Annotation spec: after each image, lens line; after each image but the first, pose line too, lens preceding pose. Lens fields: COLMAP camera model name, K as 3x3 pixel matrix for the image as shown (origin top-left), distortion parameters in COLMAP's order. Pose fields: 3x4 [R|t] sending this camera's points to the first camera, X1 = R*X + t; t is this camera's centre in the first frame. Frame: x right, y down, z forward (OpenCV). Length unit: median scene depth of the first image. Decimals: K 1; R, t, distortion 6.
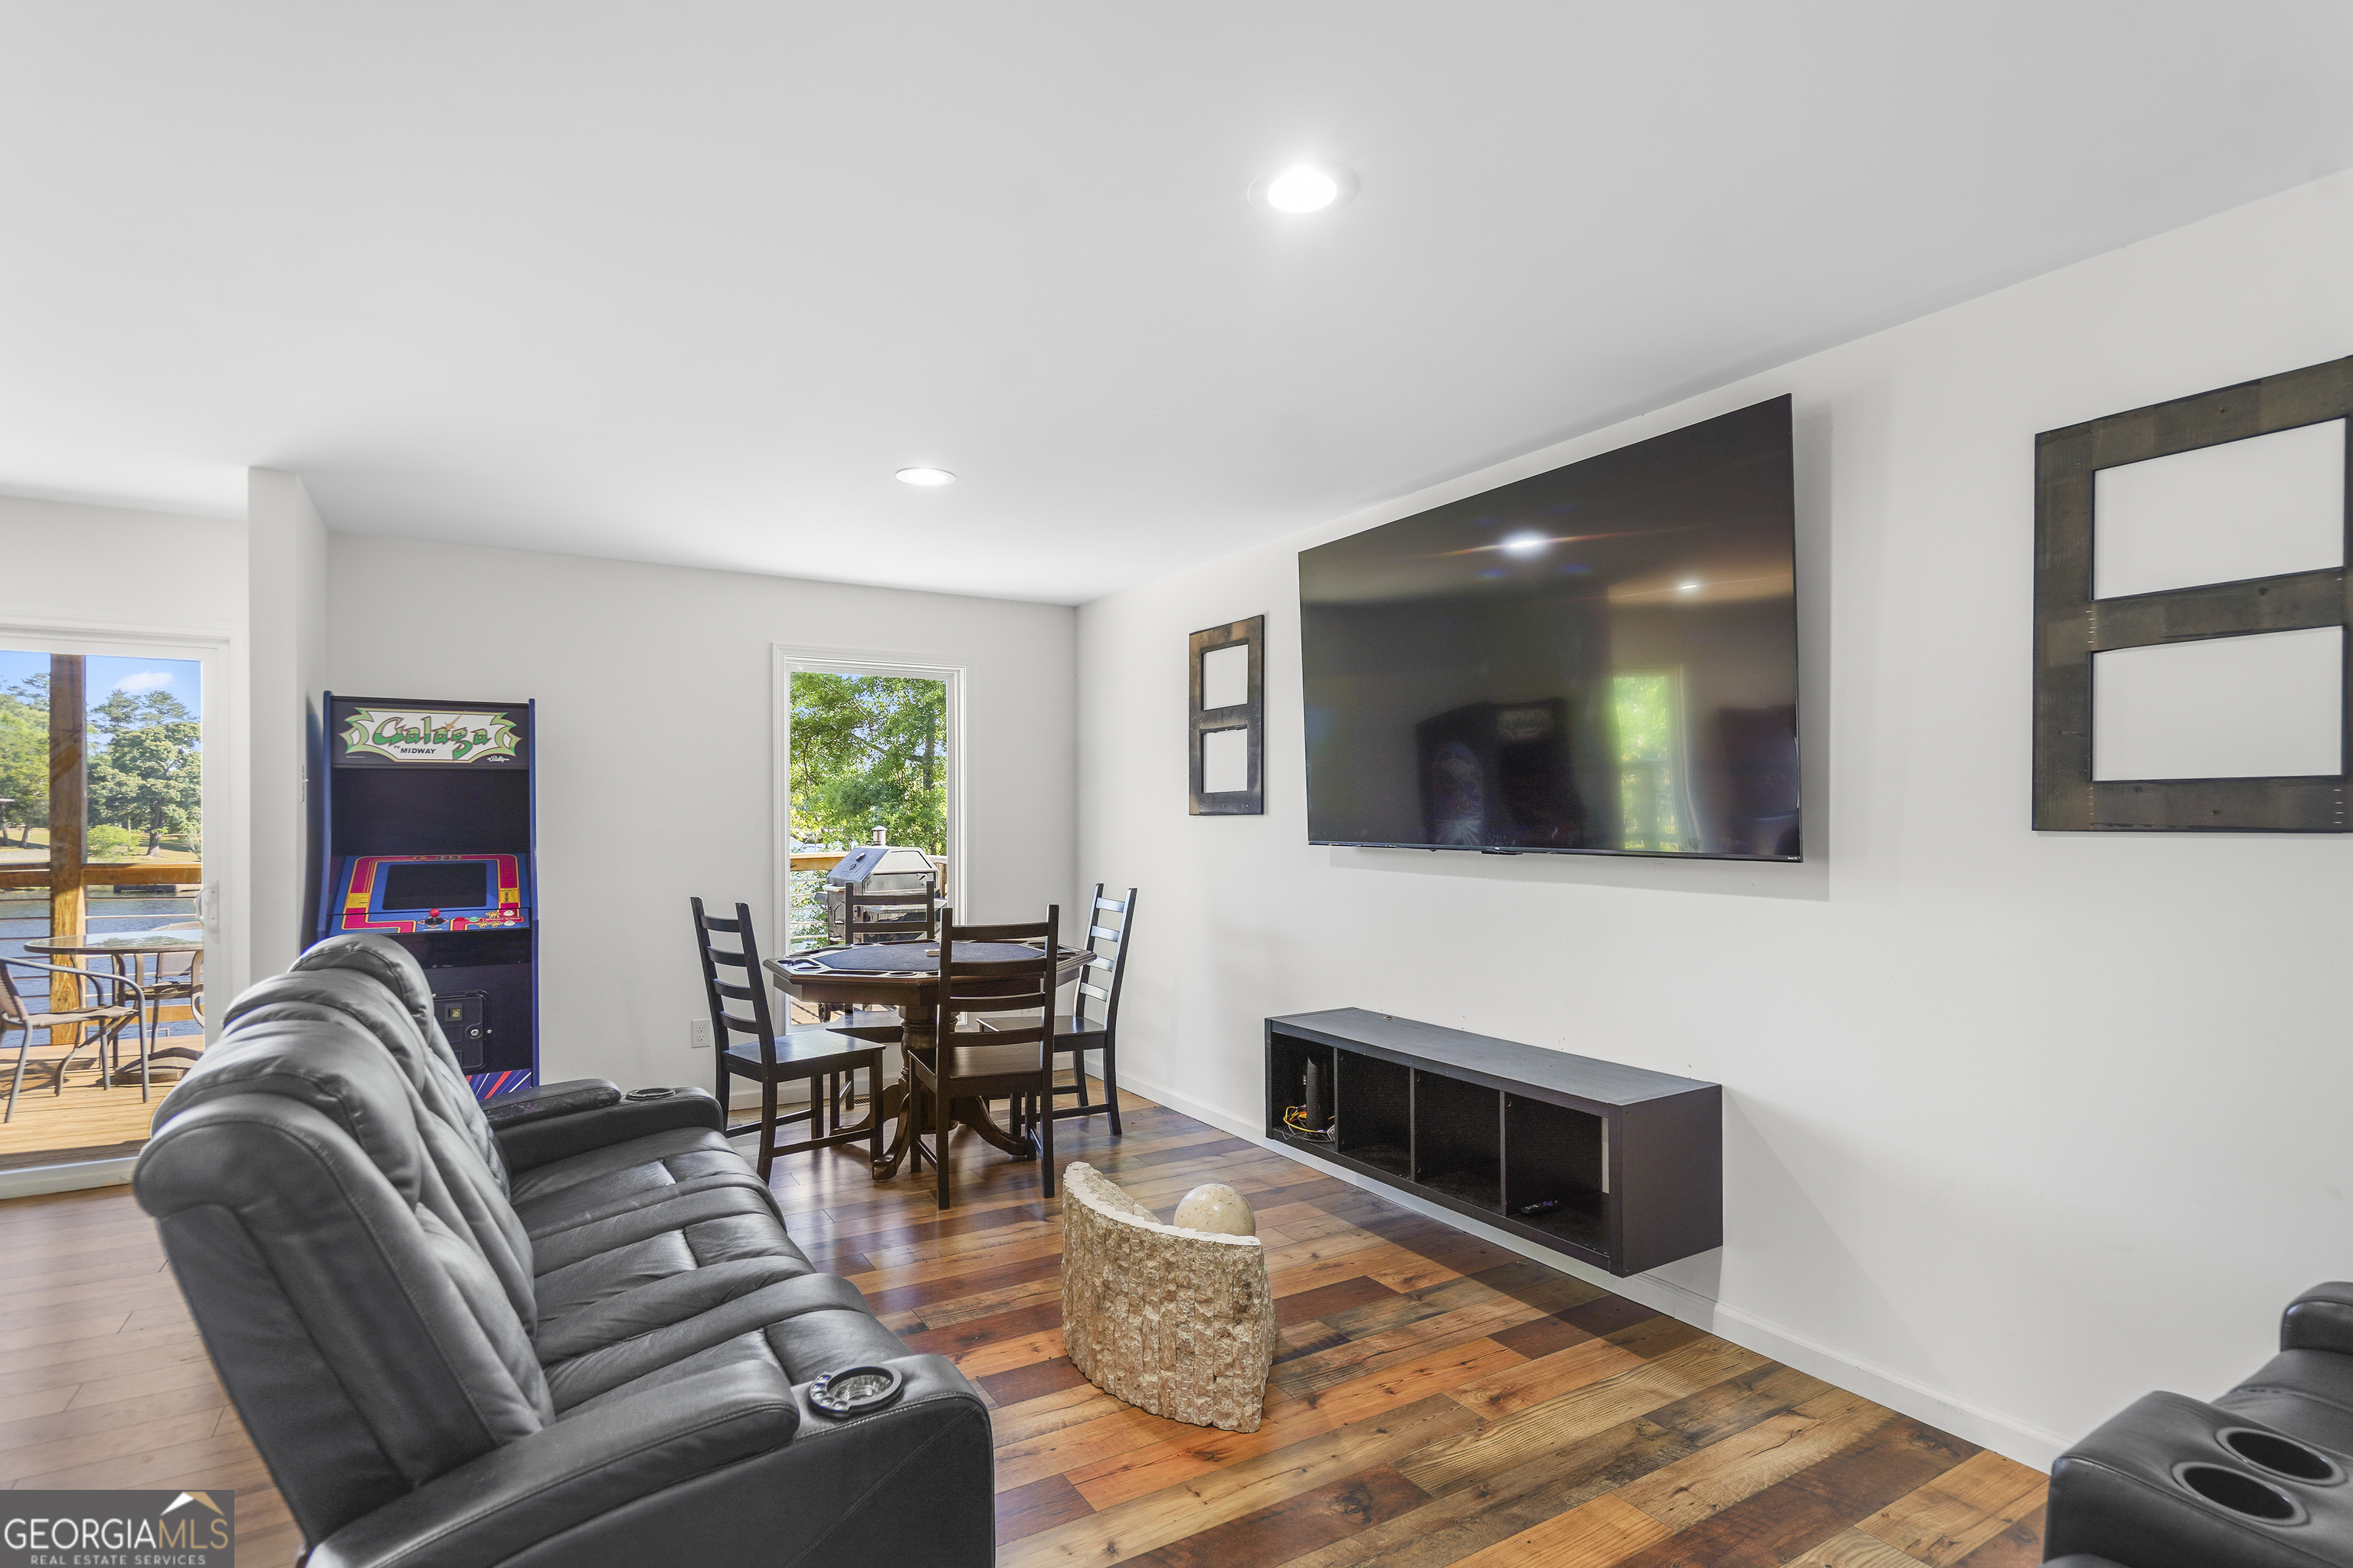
lens RADIAL K [[1199.3, 0, 1163.4], [0, 1199.3, 808.3], [0, 0, 1]] dist [0.006877, 0.004791]
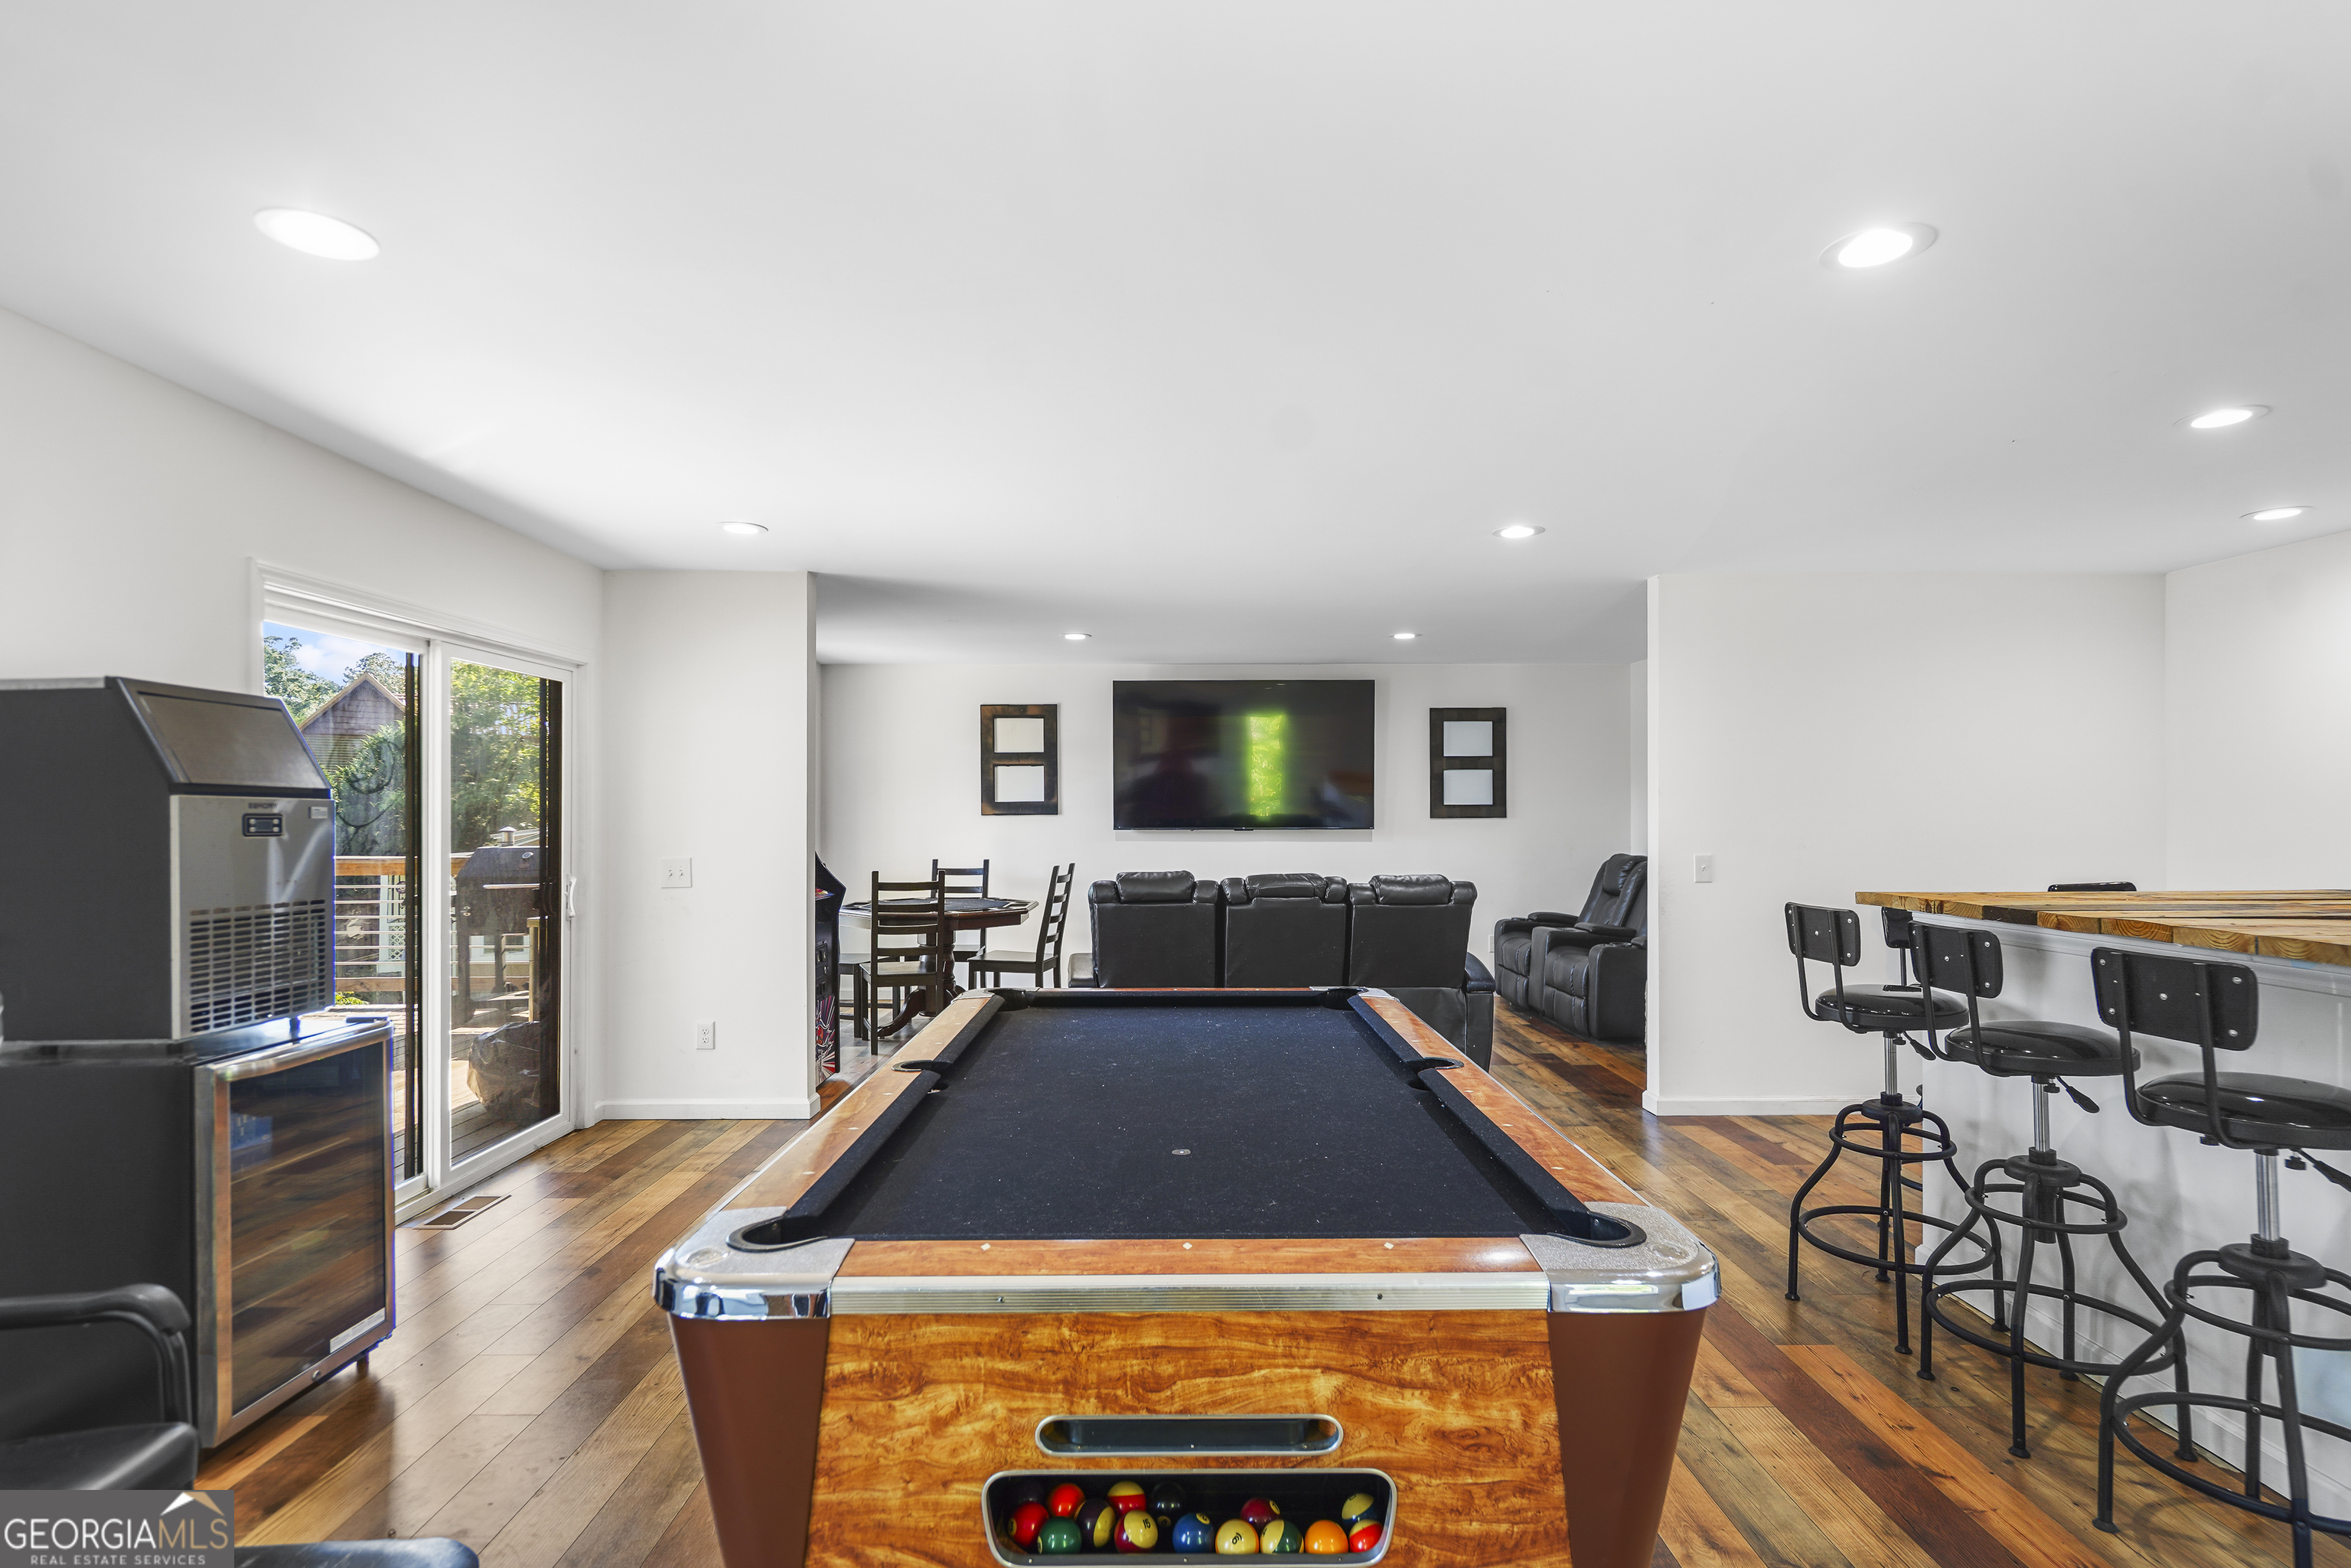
lens RADIAL K [[1198.3, 0, 1176.7], [0, 1198.3, 816.0], [0, 0, 1]] dist [0.006877, 0.004791]
pose [[0.490634, -0.002373, 0.871362, -1.523114], [-0.003452, 0.999983, 0.004667, -0.001793], [-0.871359, -0.005298, 0.490618, -0.053278]]
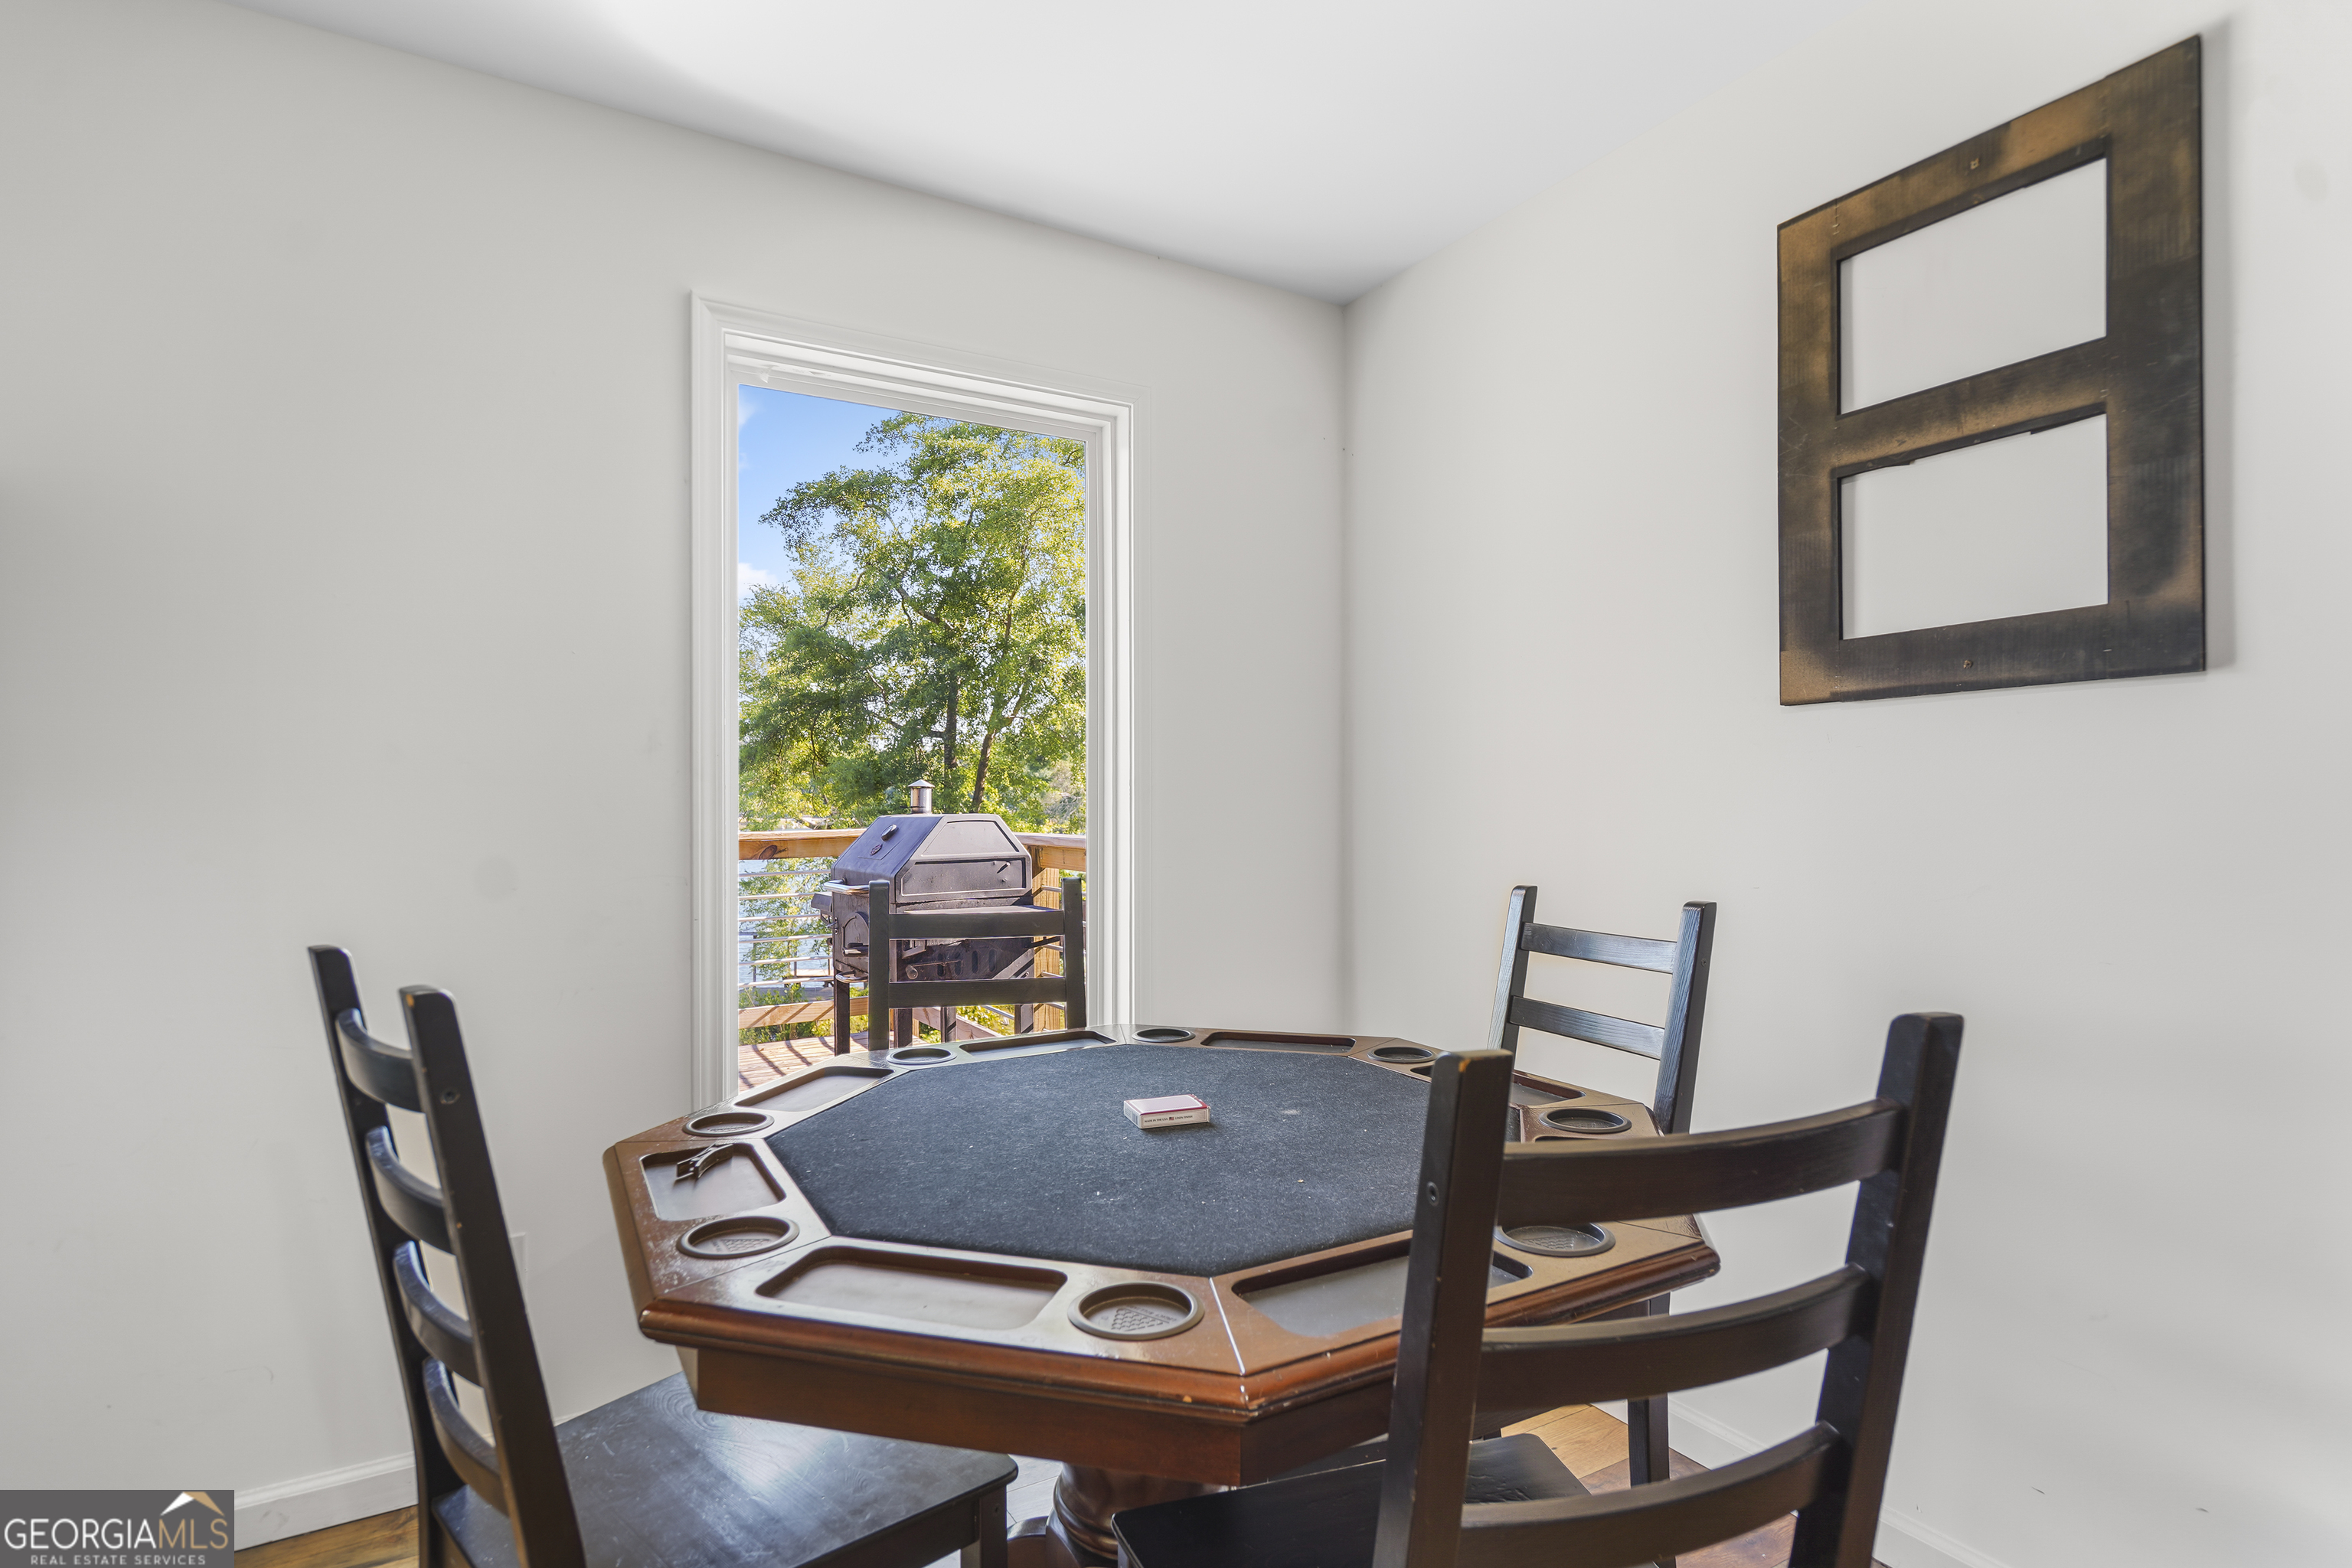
lens RADIAL K [[1198.8, 0, 1165.2], [0, 1198.8, 779.8], [0, 0, 1]] dist [0.006877, 0.004791]
pose [[0.999973, -0.001821, -0.007115, -0.200343], [0.001720, 0.999898, -0.014204, 0.040496], [0.007140, 0.014192, 0.999874, 0.738601]]
